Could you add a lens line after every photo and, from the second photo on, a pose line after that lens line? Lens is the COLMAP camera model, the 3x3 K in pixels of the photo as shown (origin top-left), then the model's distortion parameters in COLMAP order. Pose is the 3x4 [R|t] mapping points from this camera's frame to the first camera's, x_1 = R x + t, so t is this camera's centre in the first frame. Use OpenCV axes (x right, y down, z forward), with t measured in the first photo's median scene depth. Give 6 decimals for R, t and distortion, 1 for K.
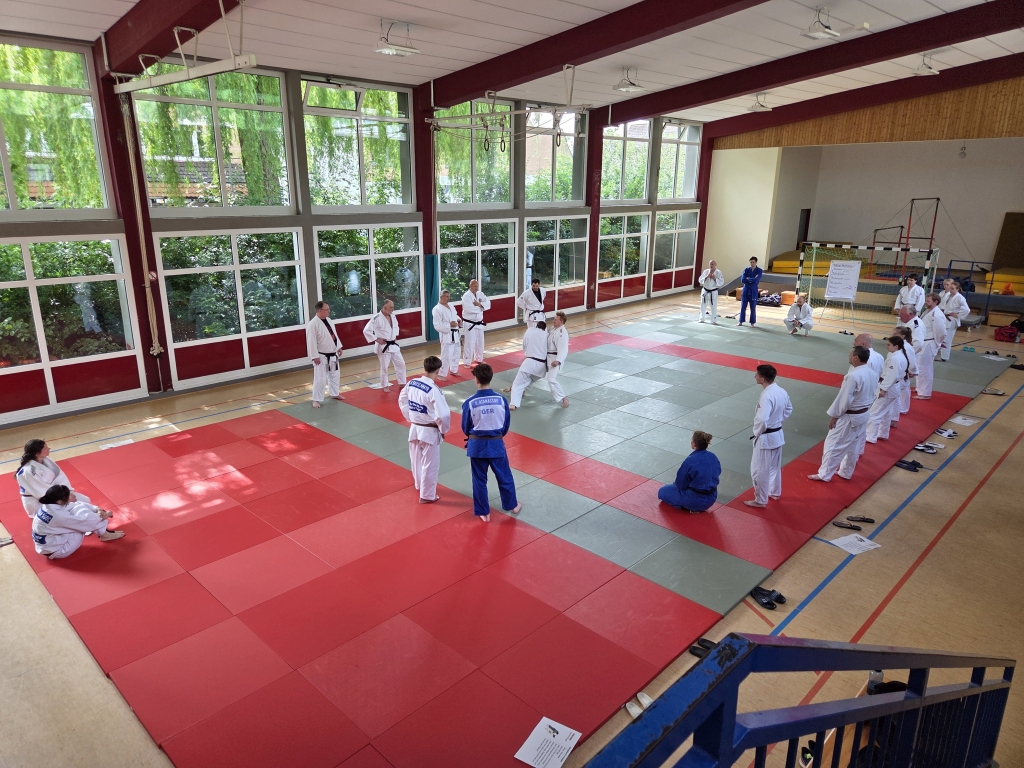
lens RADIAL K [[678.6, 0, 504.5], [0, 678.6, 377.6], [0, 0, 1]] dist [0.064039, -0.048542]
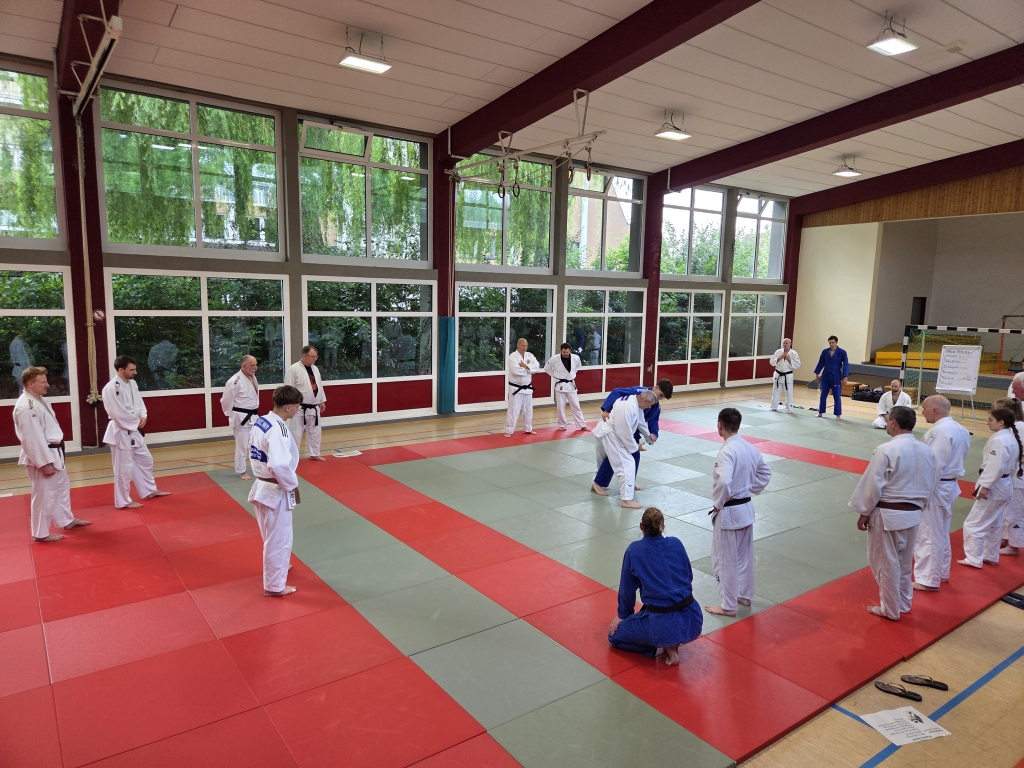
lens RADIAL K [[678.6, 0, 520.6], [0, 678.6, 385.1], [0, 0, 1]] dist [0.064039, -0.048542]
pose [[0.988229, 0.037932, -0.148202, 0.108095], [-0.059218, 0.988098, -0.141971, 0.024279], [0.141053, 0.149076, 0.978714, 0.138240]]
